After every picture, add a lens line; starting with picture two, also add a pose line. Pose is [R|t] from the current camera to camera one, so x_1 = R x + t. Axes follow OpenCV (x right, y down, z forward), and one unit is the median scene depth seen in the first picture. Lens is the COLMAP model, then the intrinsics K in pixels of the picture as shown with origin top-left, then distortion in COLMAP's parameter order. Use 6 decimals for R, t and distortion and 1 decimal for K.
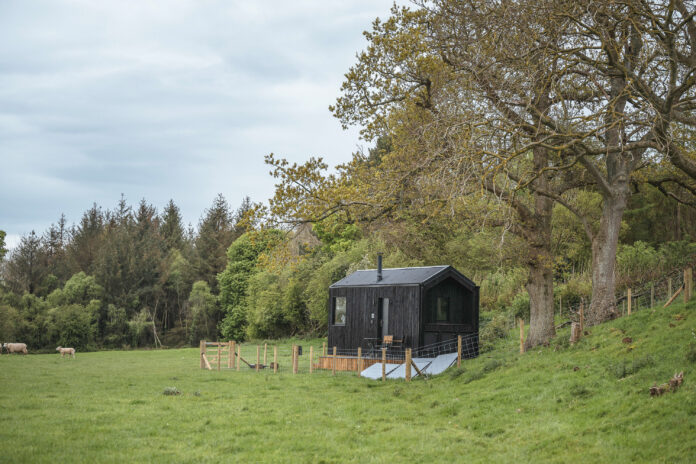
lens RADIAL K [[1992.8, 0, 348.0], [0, 1992.8, 232.0], [0, 0, 1]] dist [-0.065067, -0.511000]
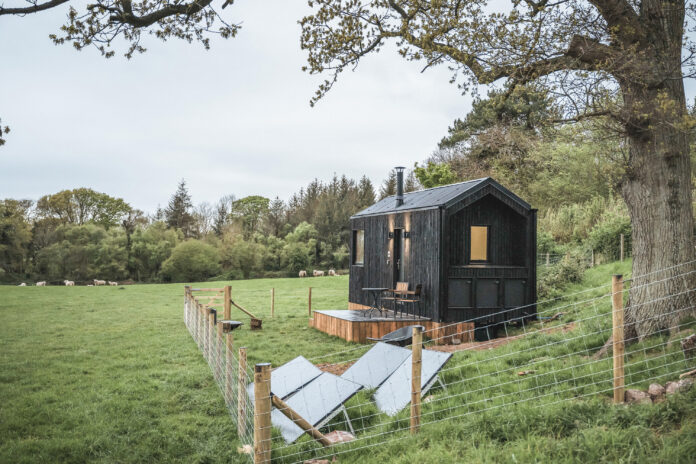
lens RADIAL K [[806.3, 0, 348.0], [0, 806.3, 232.0], [0, 0, 1]] dist [-0.006747, -0.002547]
pose [[0.977833, -0.013993, -0.208920, 0.032460], [0.019042, 0.999573, 0.022179, 0.014917], [0.208520, -0.025665, 0.977681, 0.388825]]
